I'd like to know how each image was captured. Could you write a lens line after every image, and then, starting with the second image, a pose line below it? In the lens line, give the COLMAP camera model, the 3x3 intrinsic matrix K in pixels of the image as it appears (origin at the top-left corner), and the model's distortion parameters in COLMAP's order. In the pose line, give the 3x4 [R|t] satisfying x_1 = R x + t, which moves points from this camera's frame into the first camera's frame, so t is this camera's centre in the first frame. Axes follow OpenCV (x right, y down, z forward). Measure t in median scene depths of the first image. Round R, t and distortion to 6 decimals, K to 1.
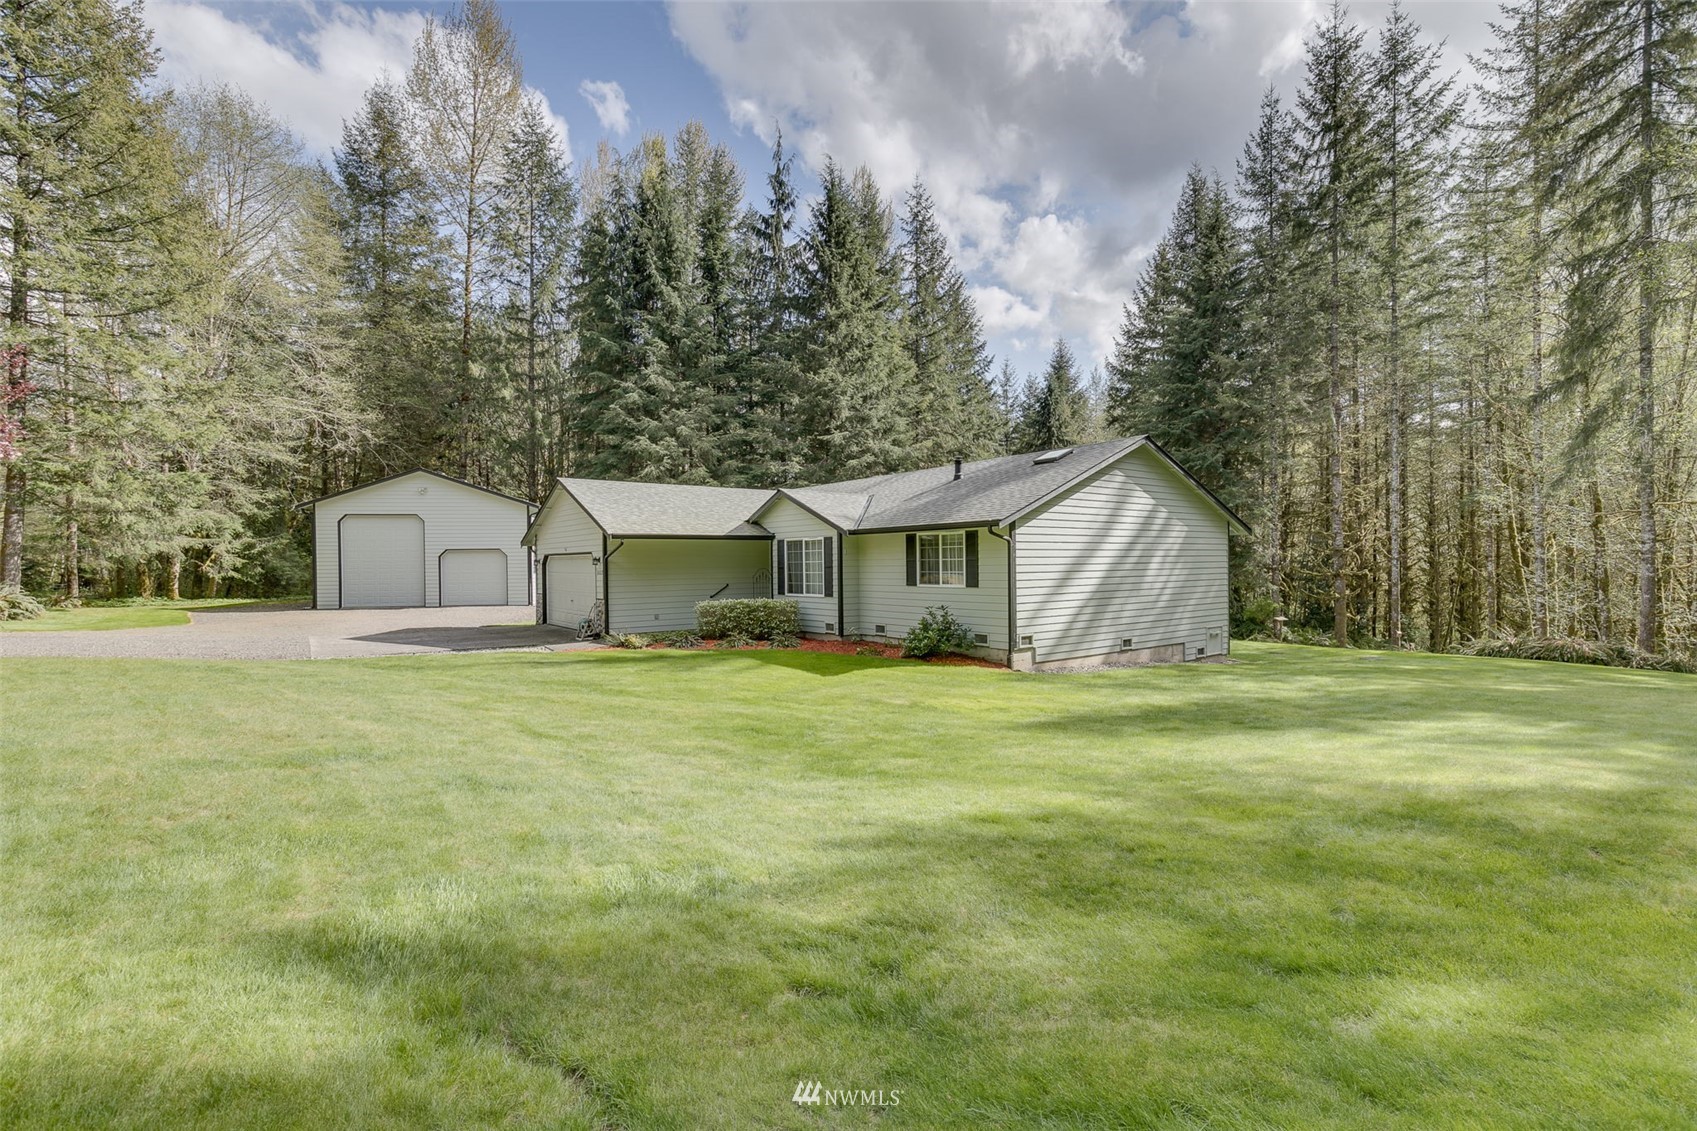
lens RADIAL K [[784.1, 0, 846.0], [0, 784.1, 560.8], [0, 0, 1]] dist [0.004195, -0.000559]
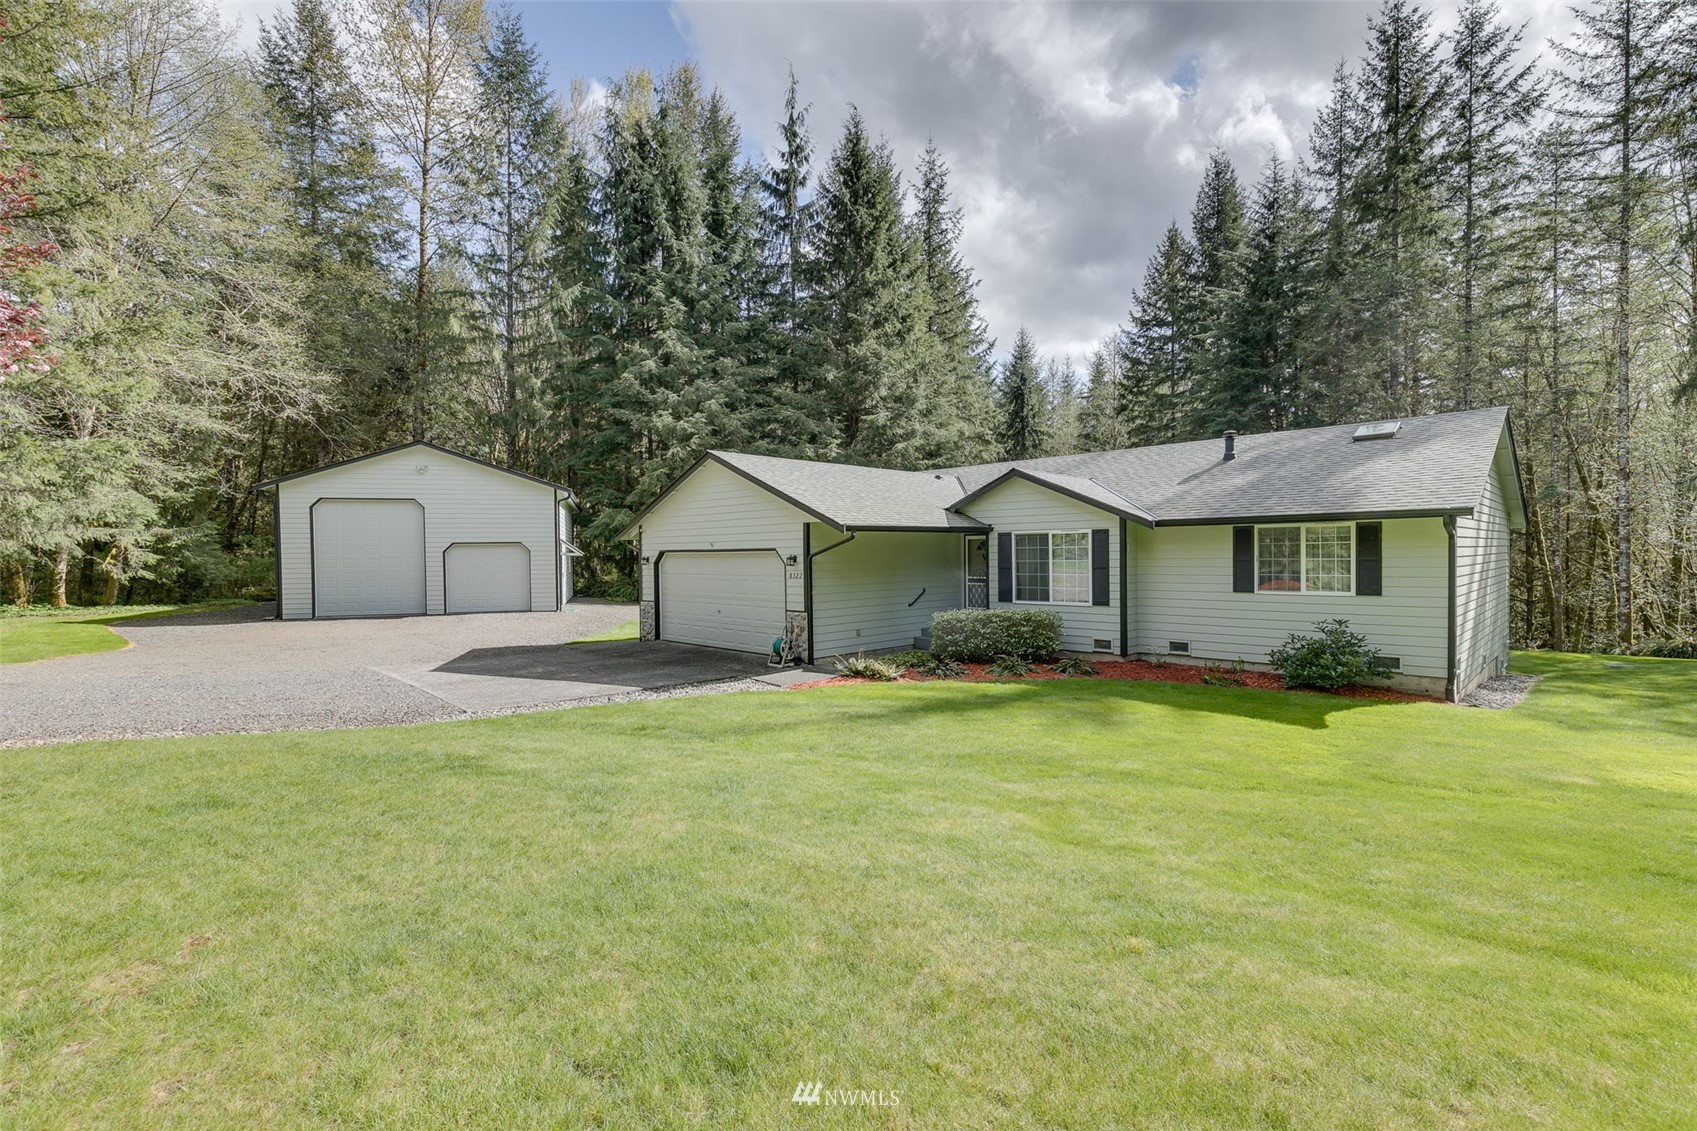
lens RADIAL K [[784.1, 0, 847.8], [0, 784.1, 558.9], [0, 0, 1]] dist [0.004195, -0.000559]
pose [[0.990575, -0.001708, 0.136959, -0.193512], [0.000644, 0.999969, 0.007817, -0.003631], [-0.136968, -0.007656, 0.990546, 0.131481]]
